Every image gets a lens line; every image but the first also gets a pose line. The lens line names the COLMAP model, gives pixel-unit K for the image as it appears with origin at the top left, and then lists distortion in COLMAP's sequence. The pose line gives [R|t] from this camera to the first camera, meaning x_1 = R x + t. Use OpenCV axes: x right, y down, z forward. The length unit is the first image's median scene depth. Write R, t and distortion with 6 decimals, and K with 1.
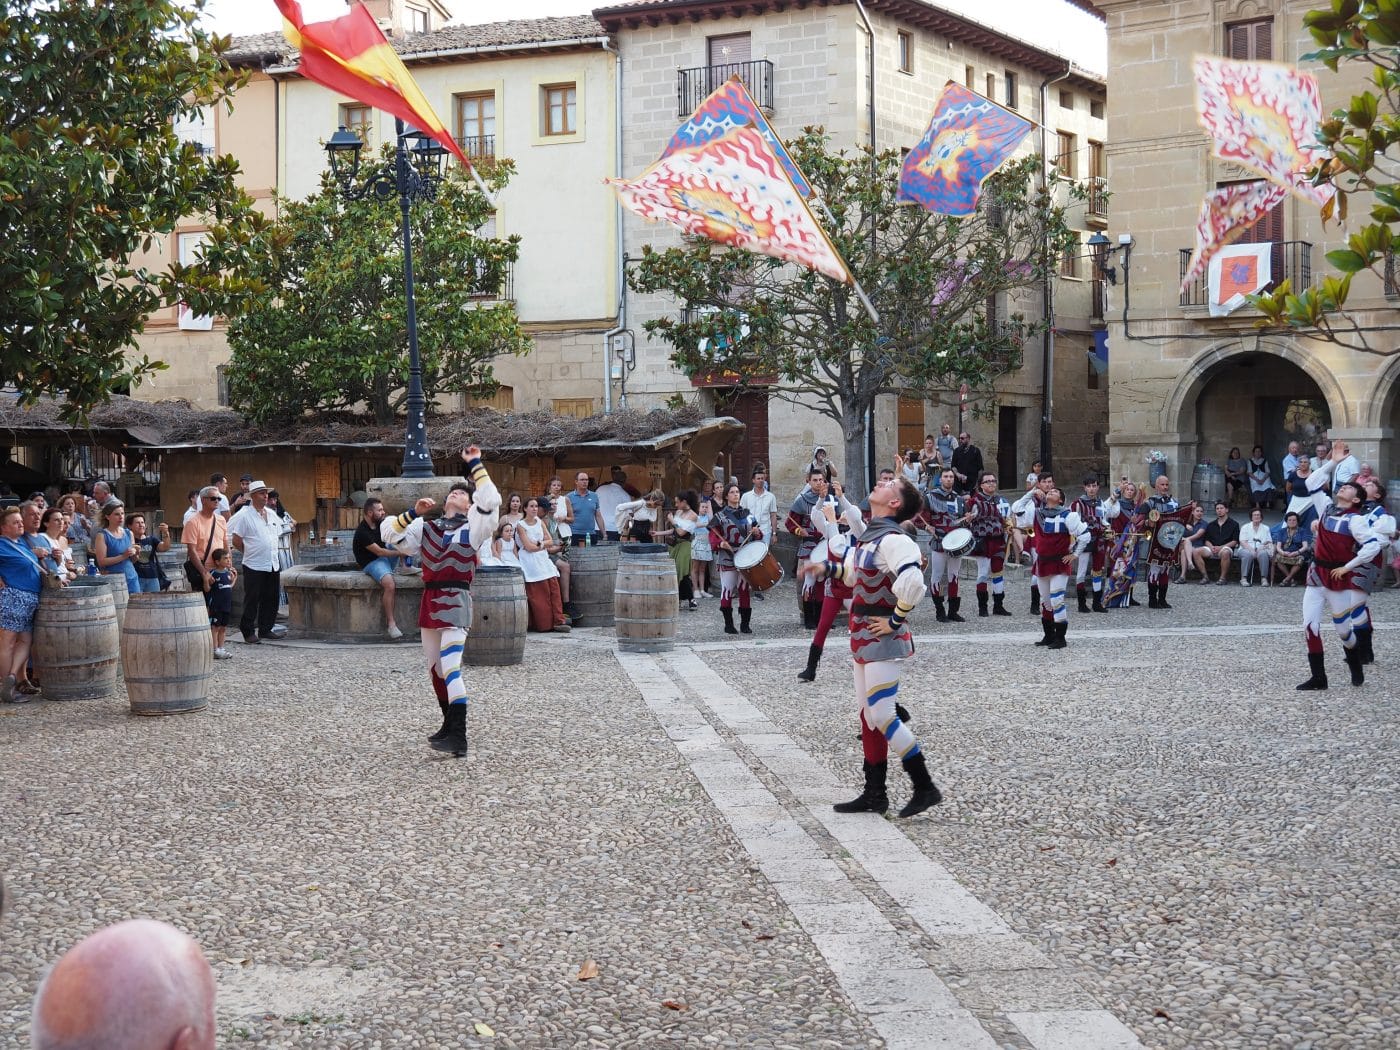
lens RADIAL K [[1574.4, 0, 716.2], [0, 1574.4, 519.8], [0, 0, 1]] dist [0.003110, -0.000777]
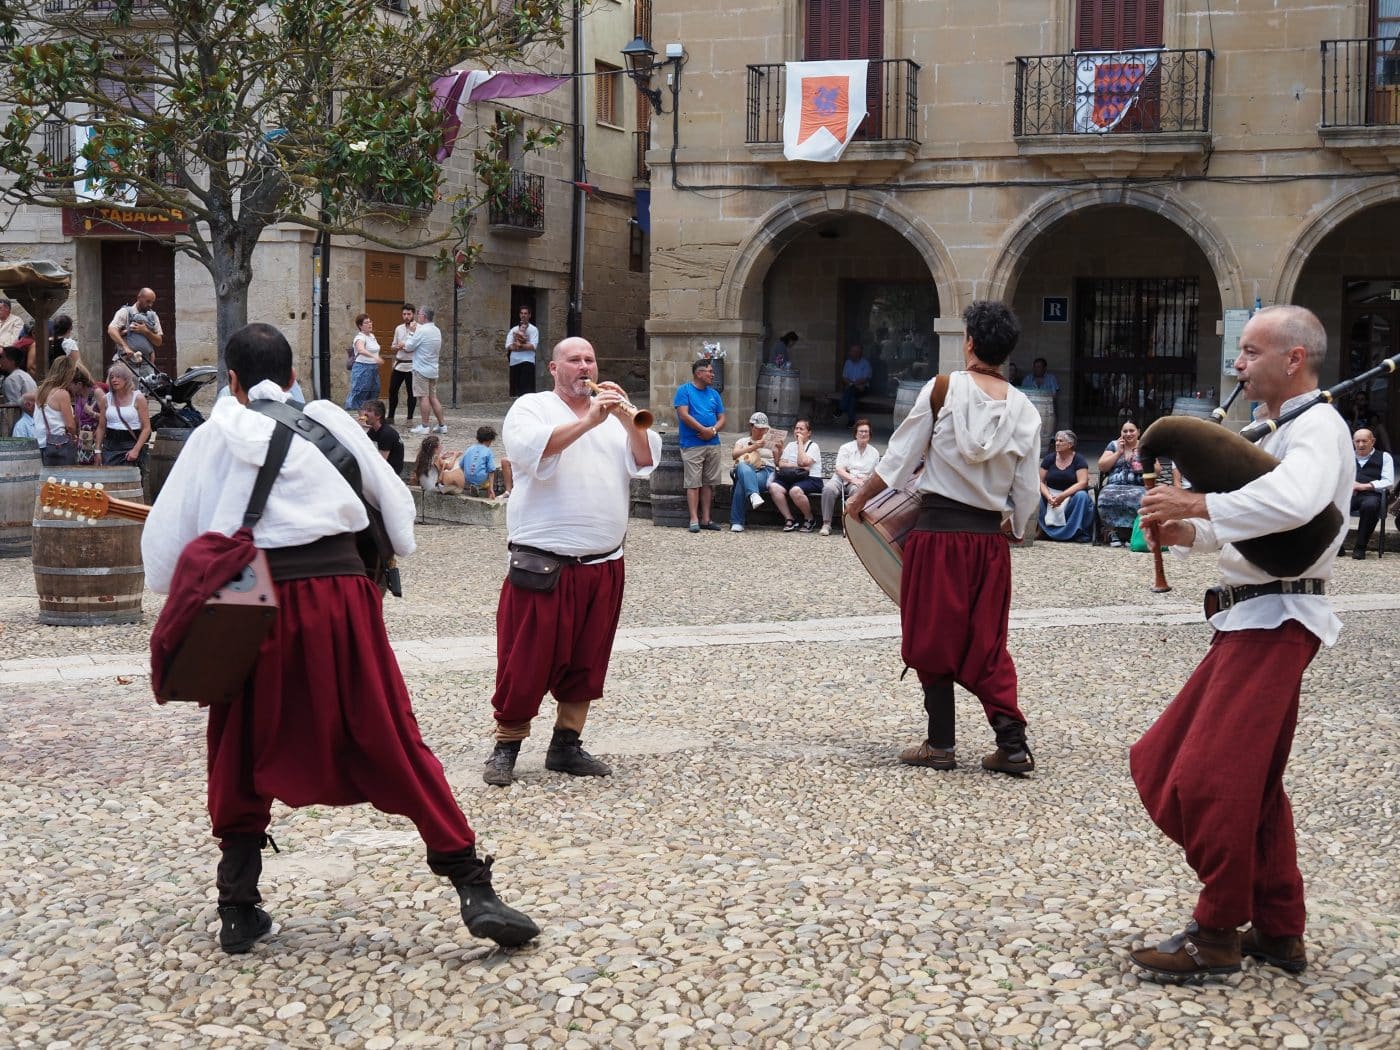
lens RADIAL K [[1054.2, 0, 680.8], [0, 1054.2, 520.1], [0, 0, 1]] dist [-0.028583, 0.004971]
pose [[0.971908, -0.001164, 0.235358, 0.149890], [-0.014619, 0.997758, 0.065305, 0.006139], [-0.234906, -0.066911, 0.969712, 0.521717]]
